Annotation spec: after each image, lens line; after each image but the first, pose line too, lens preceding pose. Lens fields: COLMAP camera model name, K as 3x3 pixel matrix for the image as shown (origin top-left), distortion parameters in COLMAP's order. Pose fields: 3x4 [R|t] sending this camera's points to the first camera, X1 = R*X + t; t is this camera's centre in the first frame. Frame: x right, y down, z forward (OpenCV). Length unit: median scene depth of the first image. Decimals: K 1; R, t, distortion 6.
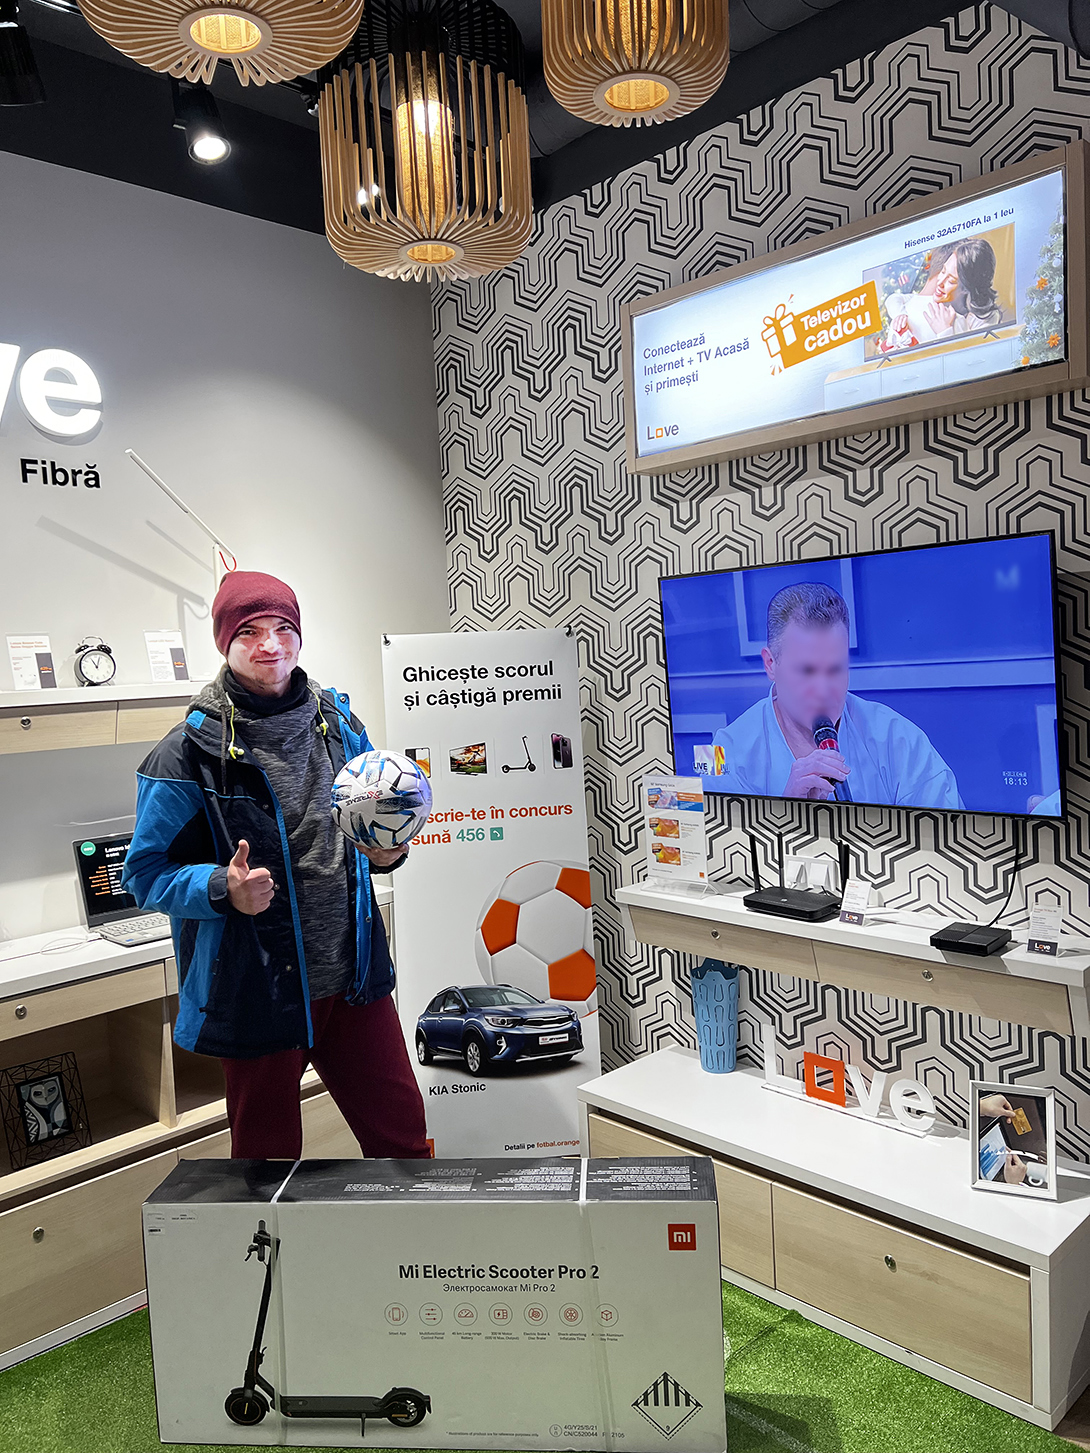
lens RADIAL K [[1091.8, 0, 541.6], [0, 1091.8, 716.9], [0, 0, 1]] dist [0.025264, -0.031494]
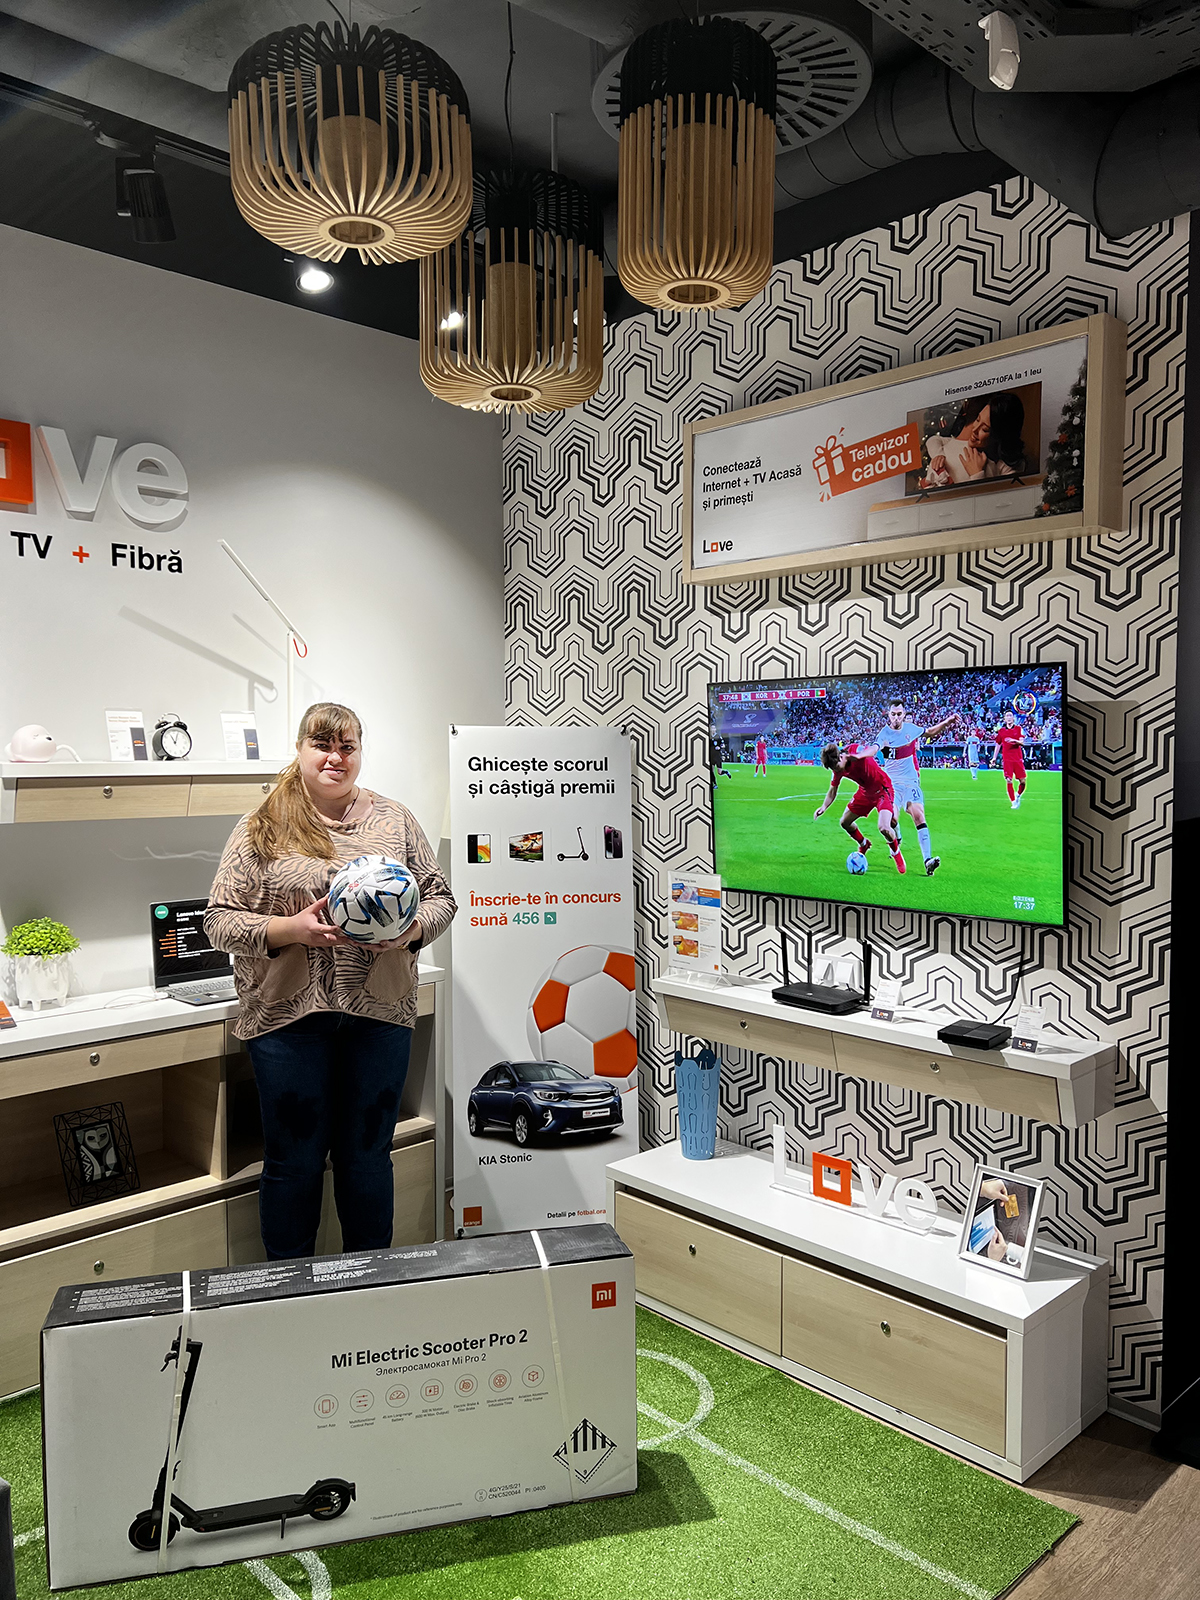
lens RADIAL K [[1202.3, 0, 585.3], [0, 1202.3, 798.7], [0, 0, 1]] dist [0.025264, -0.031494]
pose [[0.998757, 0.049643, -0.004457, 0.000596], [-0.049697, 0.998679, -0.013037, 0.004261], [0.003804, 0.013243, 0.999905, -0.173377]]
